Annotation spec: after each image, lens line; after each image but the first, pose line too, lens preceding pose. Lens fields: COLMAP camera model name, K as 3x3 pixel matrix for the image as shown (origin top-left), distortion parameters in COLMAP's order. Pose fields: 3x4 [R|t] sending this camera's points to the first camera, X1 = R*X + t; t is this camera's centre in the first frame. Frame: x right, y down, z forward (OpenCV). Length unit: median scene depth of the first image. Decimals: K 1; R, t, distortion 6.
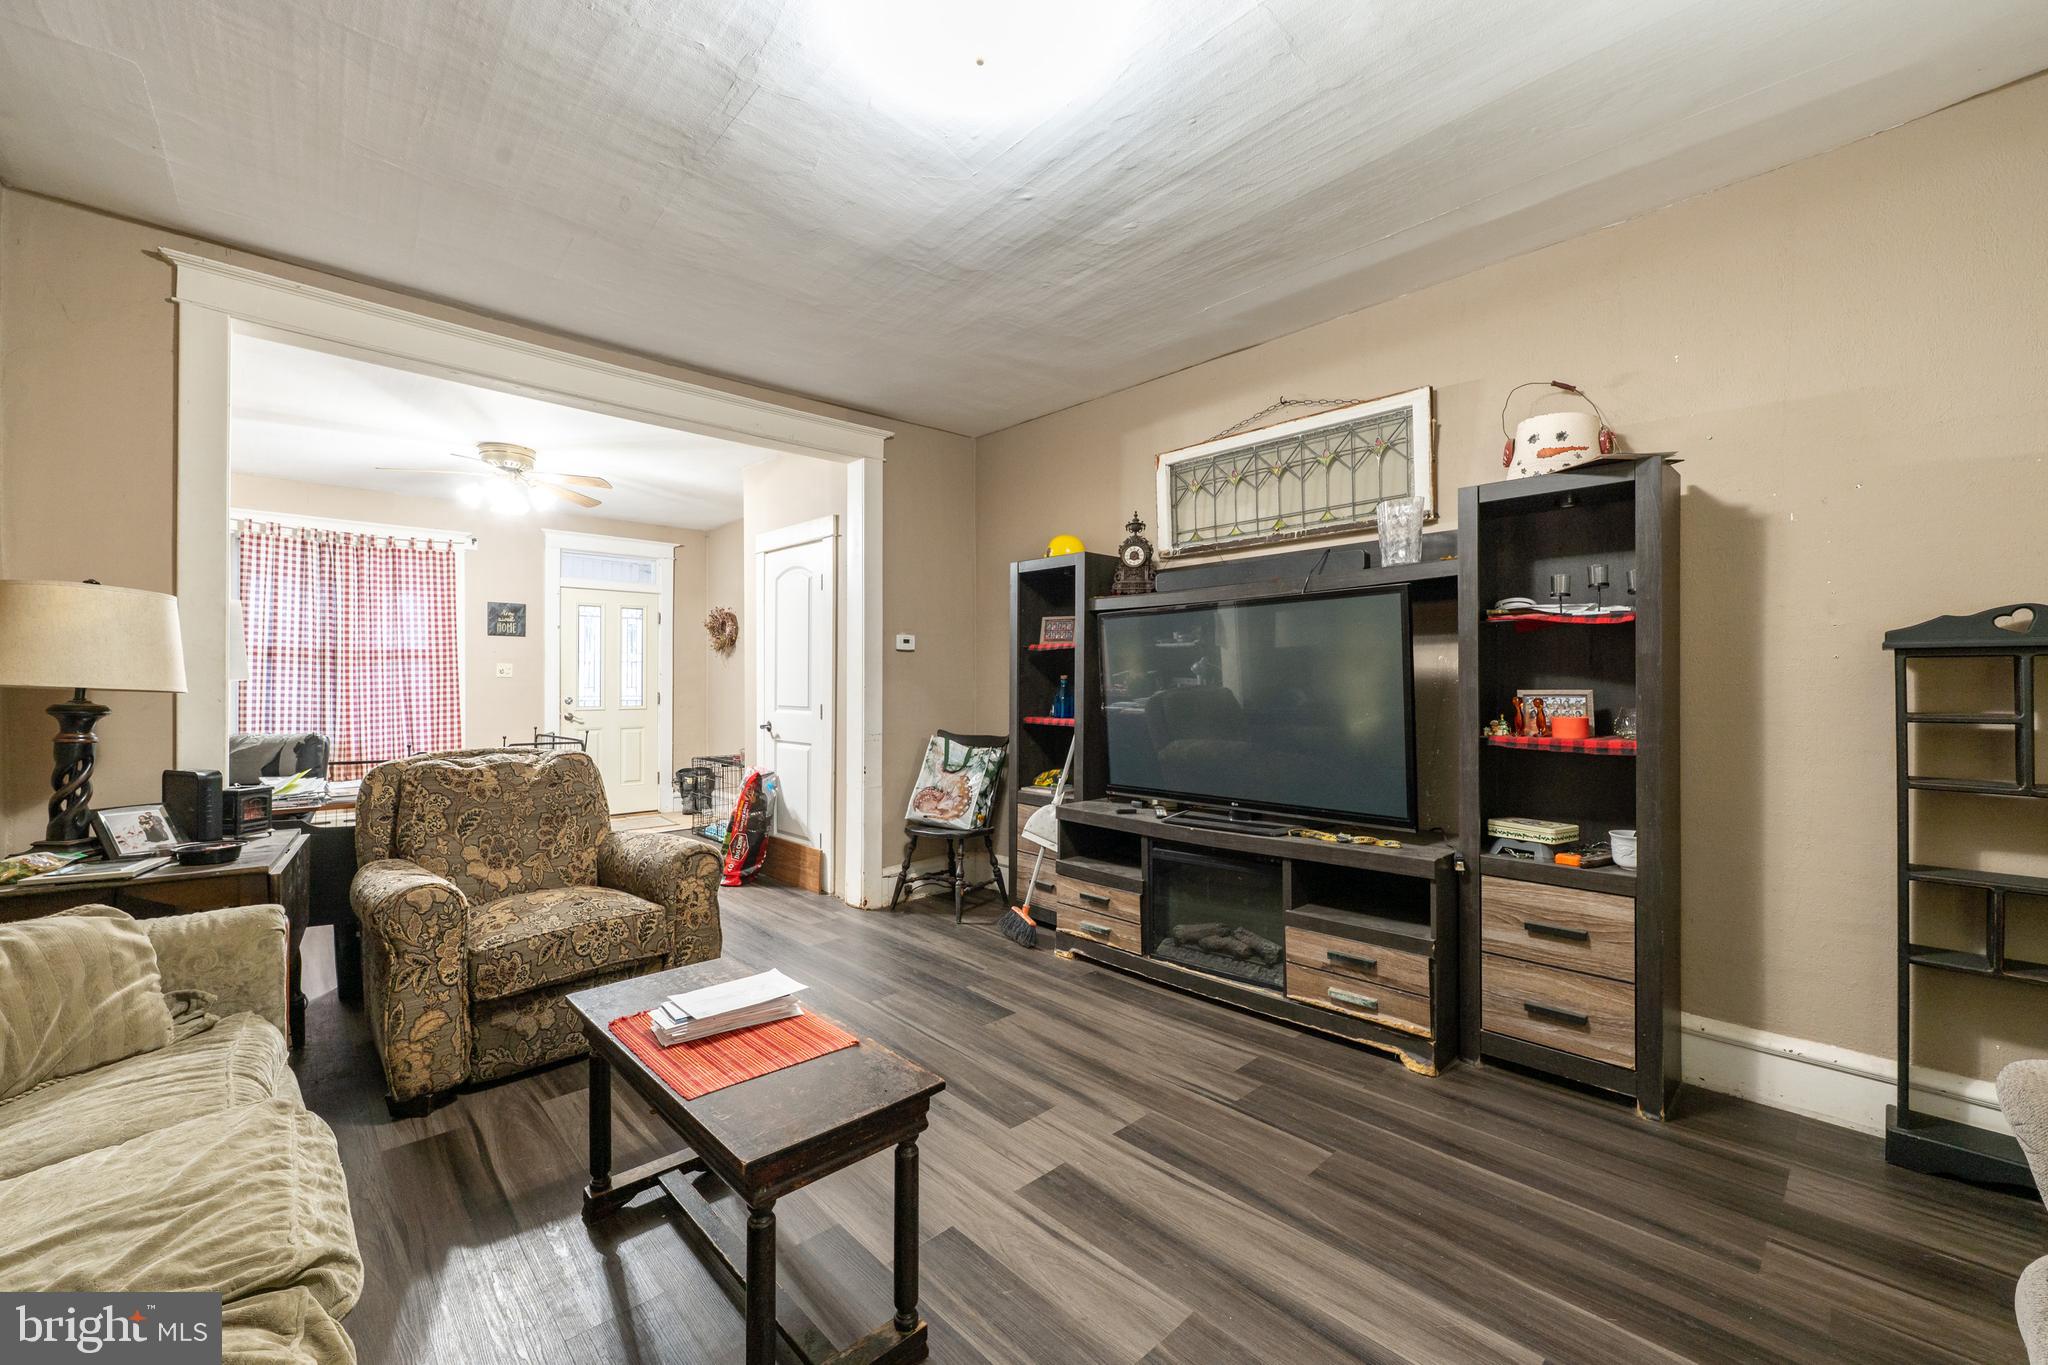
lens RADIAL K [[817.6, 0, 1021.7], [0, 817.6, 681.4], [0, 0, 1]] dist [-0.000468, 0.000260]
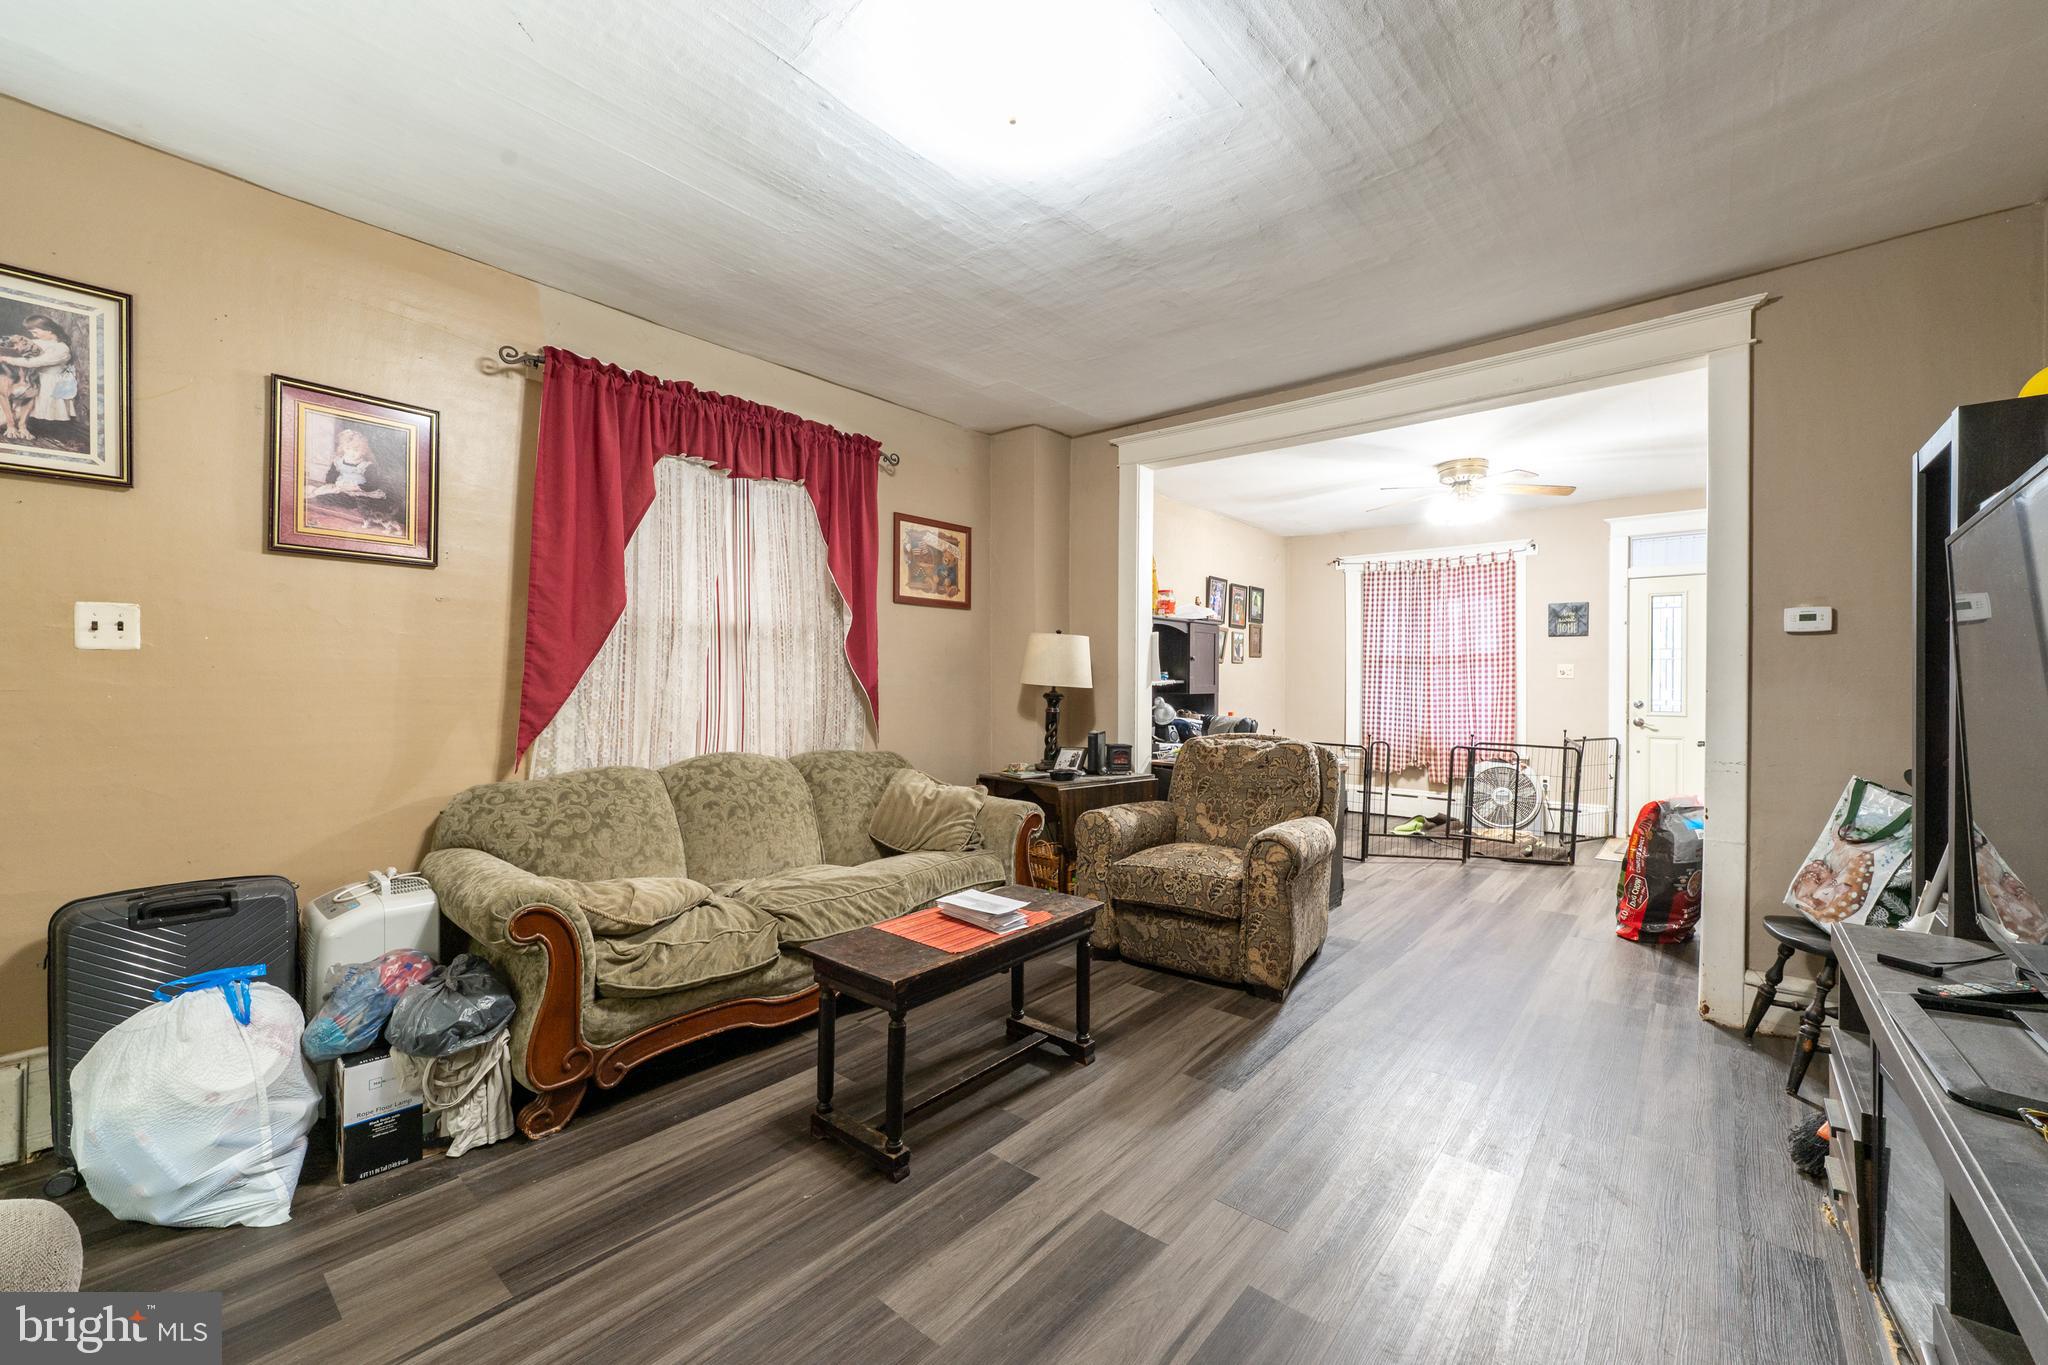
lens RADIAL K [[817.6, 0, 1015.0], [0, 817.6, 679.3], [0, 0, 1]] dist [-0.000468, 0.000260]
pose [[0.106586, -0.002965, -0.994299, 0.459871], [-0.001713, 0.999994, -0.003165, 0.000483], [0.994302, 0.002041, 0.106580, 0.389001]]
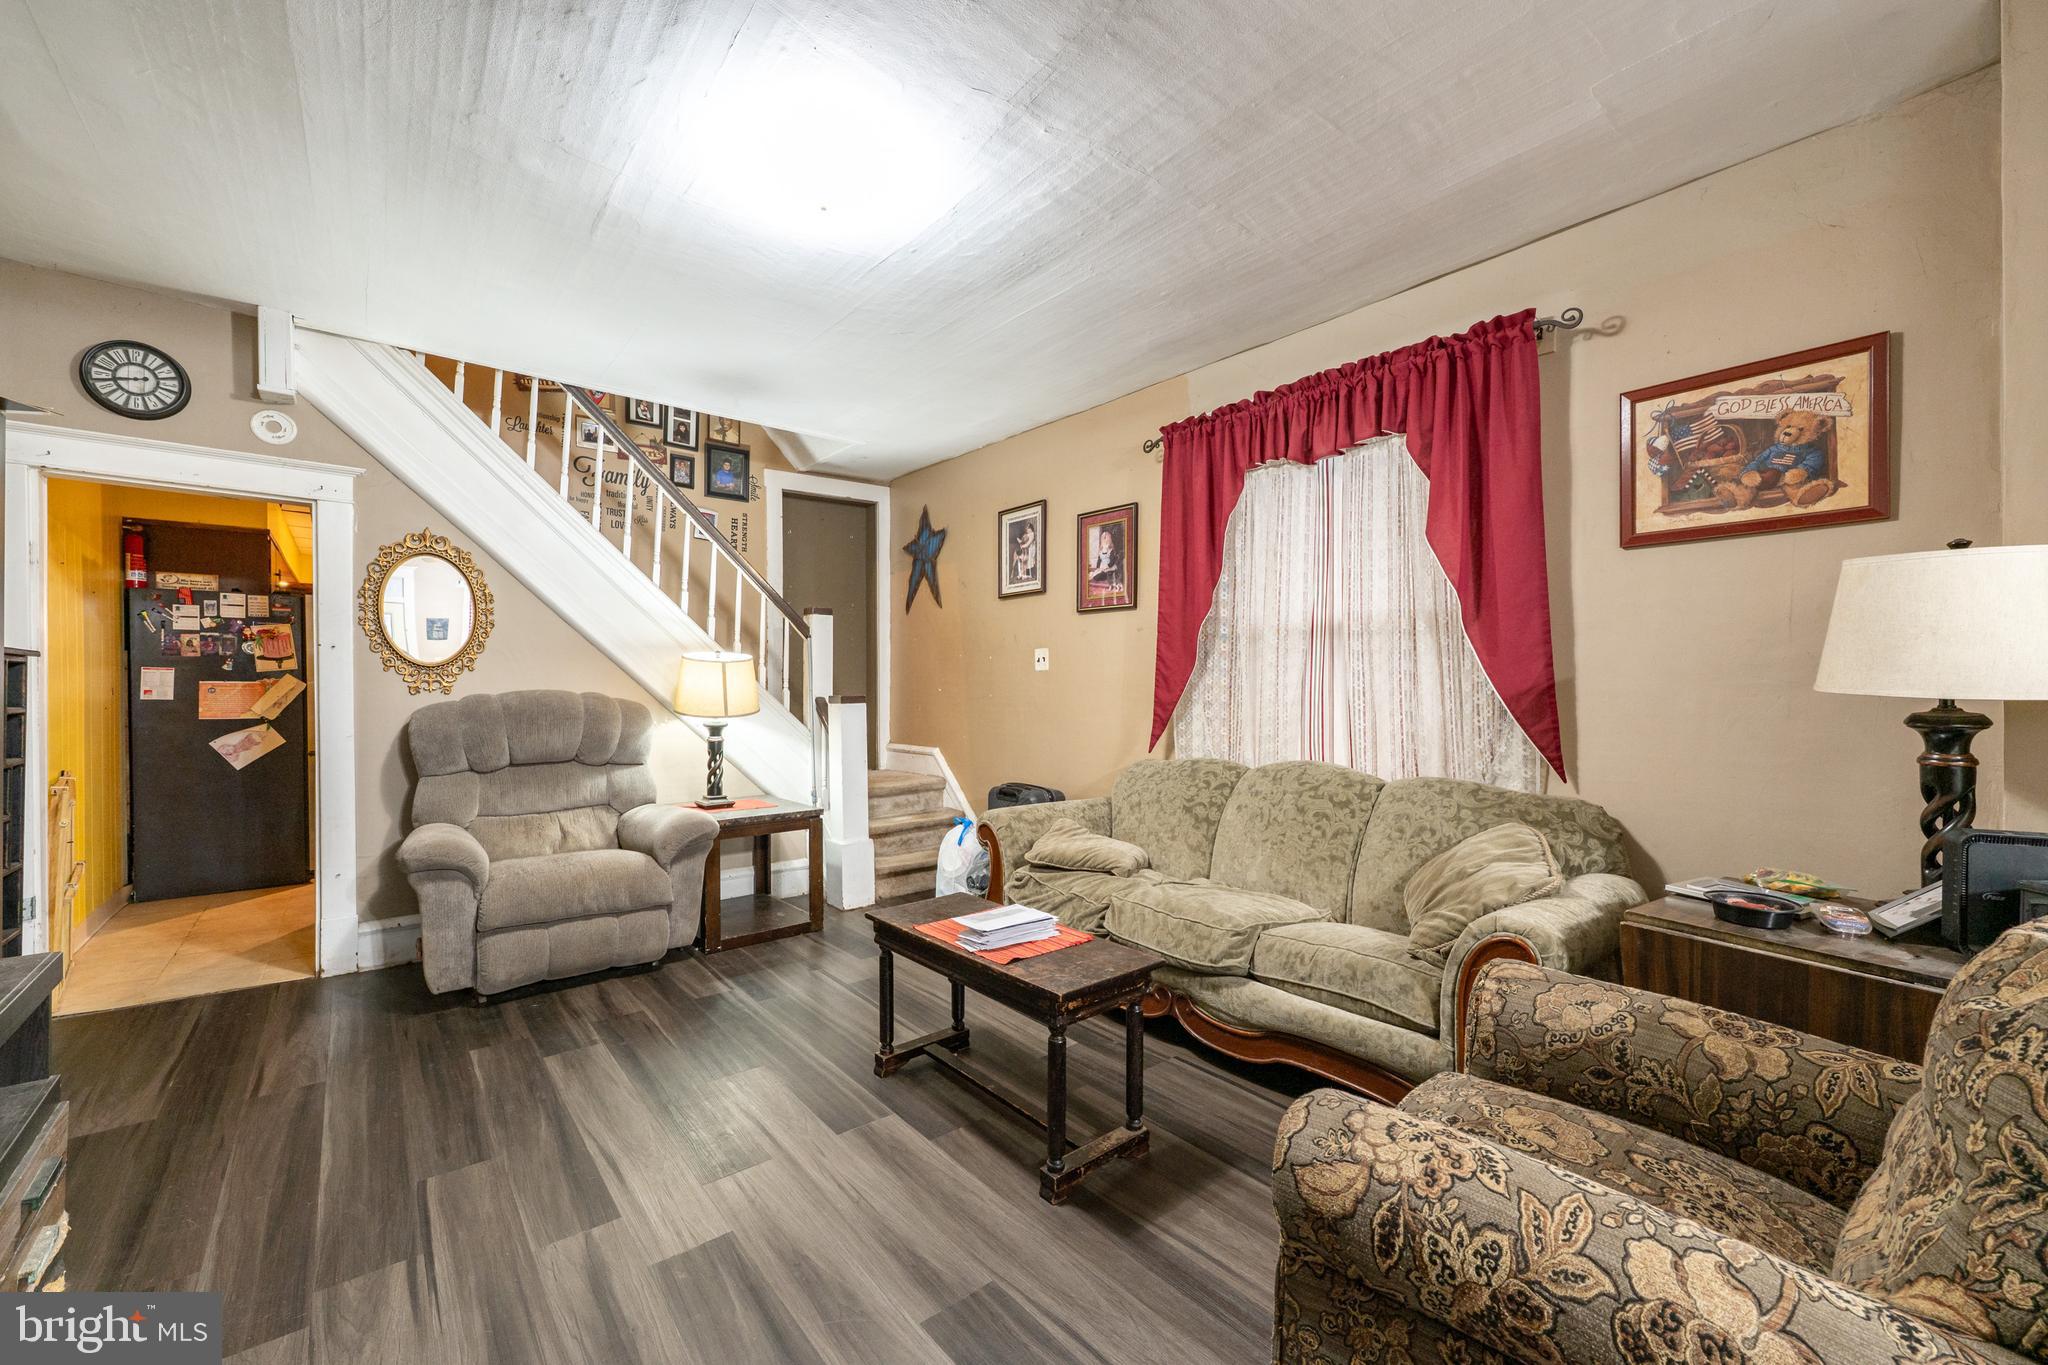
lens RADIAL K [[817.6, 0, 1014.5], [0, 817.6, 688.0], [0, 0, 1]] dist [-0.000468, 0.000260]
pose [[-0.996731, 0.003095, 0.080737, -0.203447], [0.003563, 0.999978, 0.005649, -0.002280], [-0.080718, 0.005918, -0.996719, 1.001353]]
